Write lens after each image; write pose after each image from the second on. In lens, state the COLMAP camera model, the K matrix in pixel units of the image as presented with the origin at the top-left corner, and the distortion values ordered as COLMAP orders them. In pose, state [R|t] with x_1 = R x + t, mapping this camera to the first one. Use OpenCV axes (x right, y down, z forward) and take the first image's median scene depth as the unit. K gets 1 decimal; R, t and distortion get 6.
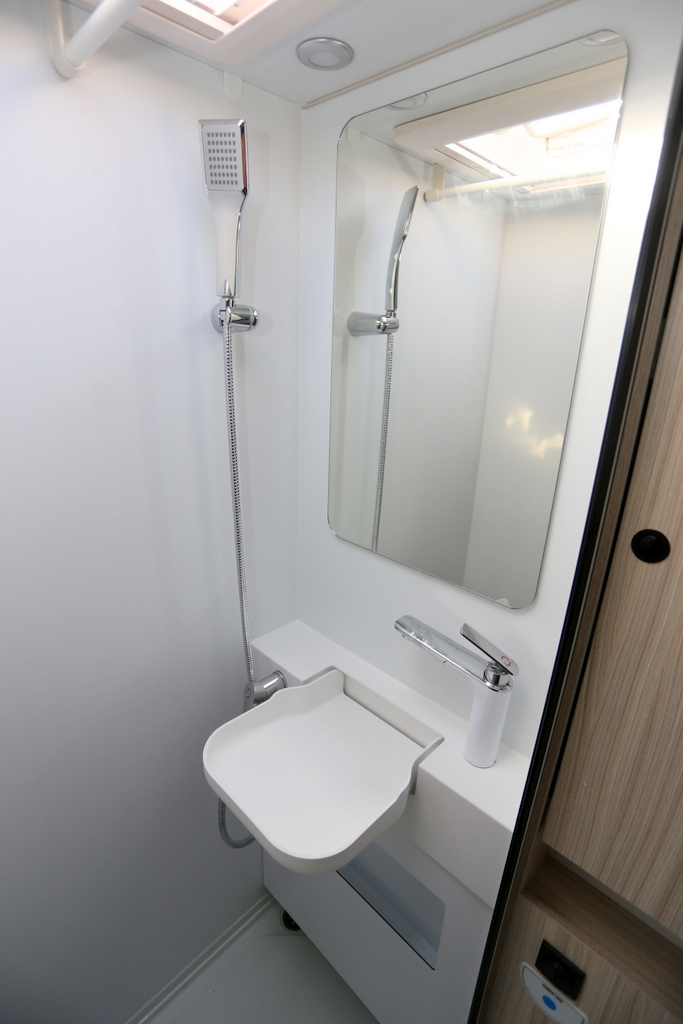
lens RADIAL K [[498.6, 0, 340.2], [0, 498.6, 516.9], [0, 0, 1]] dist [-0.058333, 0.020486]
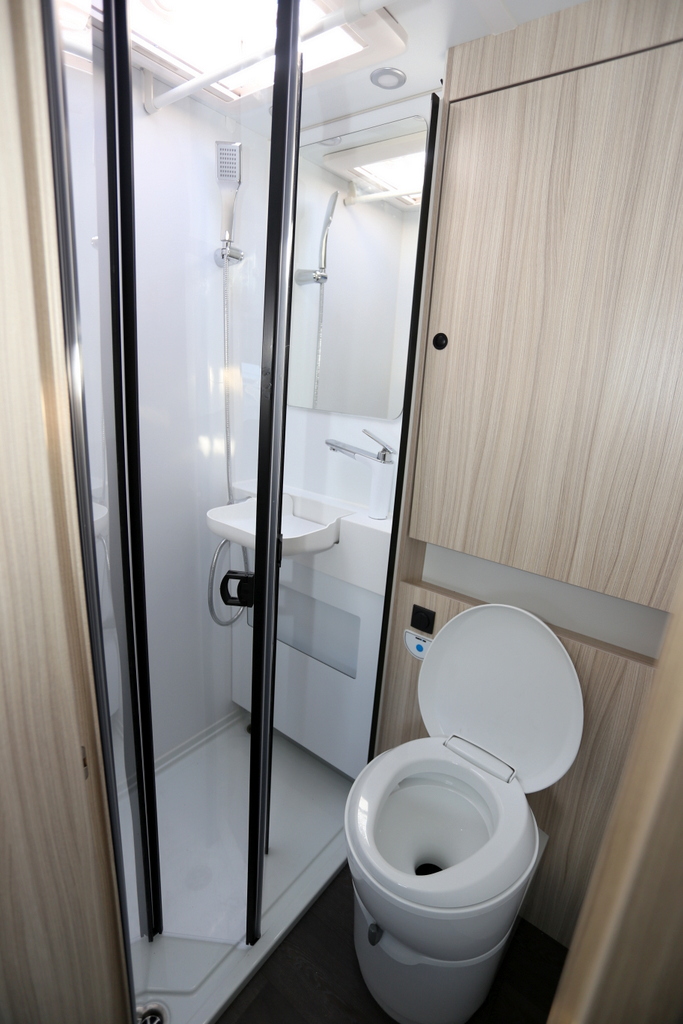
lens RADIAL K [[498.6, 0, 341.4], [0, 498.6, 509.3], [0, 0, 1]] dist [-0.058333, 0.020486]
pose [[0.991631, -0.004406, 0.129026, -0.057212], [0.012337, 0.998078, -0.060732, 0.599821], [-0.128510, 0.061816, 0.989780, -0.690549]]
